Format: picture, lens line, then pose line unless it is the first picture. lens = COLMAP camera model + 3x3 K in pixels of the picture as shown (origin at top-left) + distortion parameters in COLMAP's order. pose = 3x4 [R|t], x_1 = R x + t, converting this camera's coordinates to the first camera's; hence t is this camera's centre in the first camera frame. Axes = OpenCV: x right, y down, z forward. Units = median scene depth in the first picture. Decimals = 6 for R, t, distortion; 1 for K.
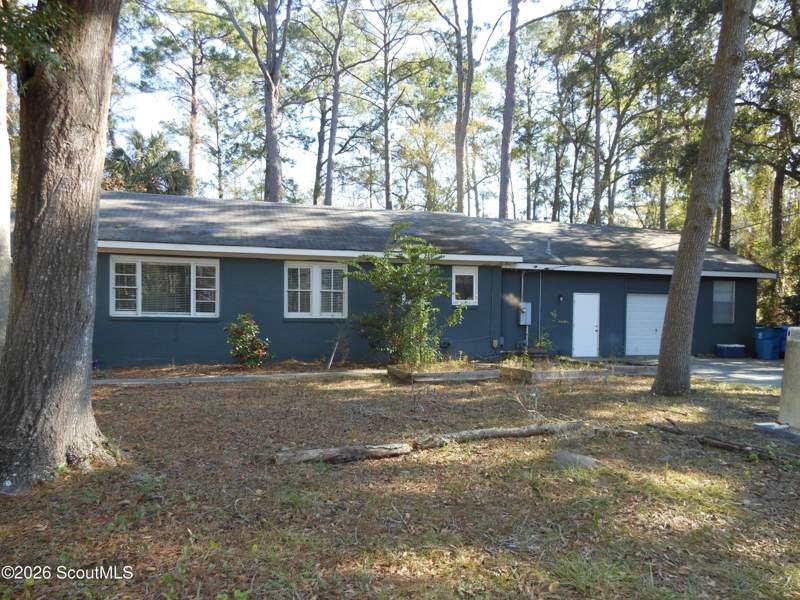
lens RADIAL K [[588.1, 0, 400.0], [0, 588.1, 300.0], [0, 0, 1]] dist [-0.003715, -0.001685]
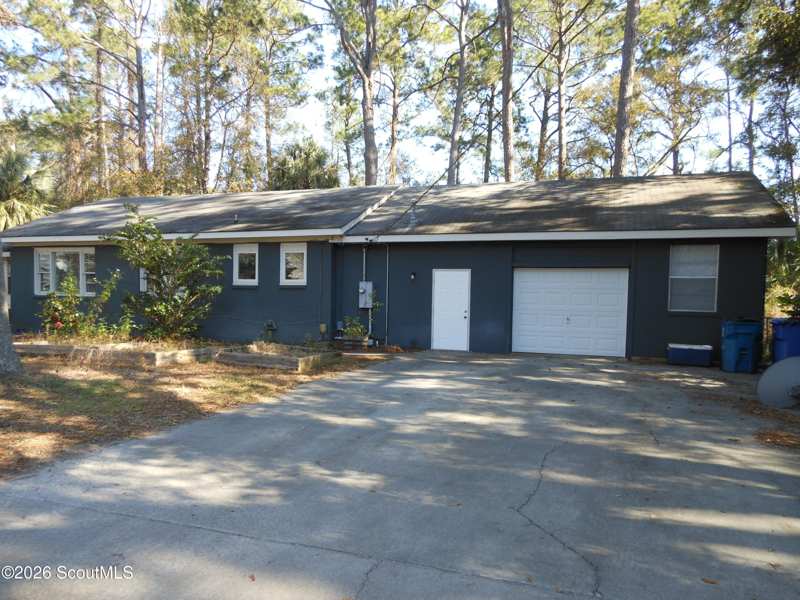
lens RADIAL K [[588.1, 0, 400.0], [0, 588.1, 300.0], [0, 0, 1]] dist [-0.003715, -0.001685]
pose [[0.823727, 0.010110, -0.566896, 0.710185], [0.010614, 0.999391, 0.033246, 0.002476], [0.566887, -0.033402, 0.823118, 0.314592]]
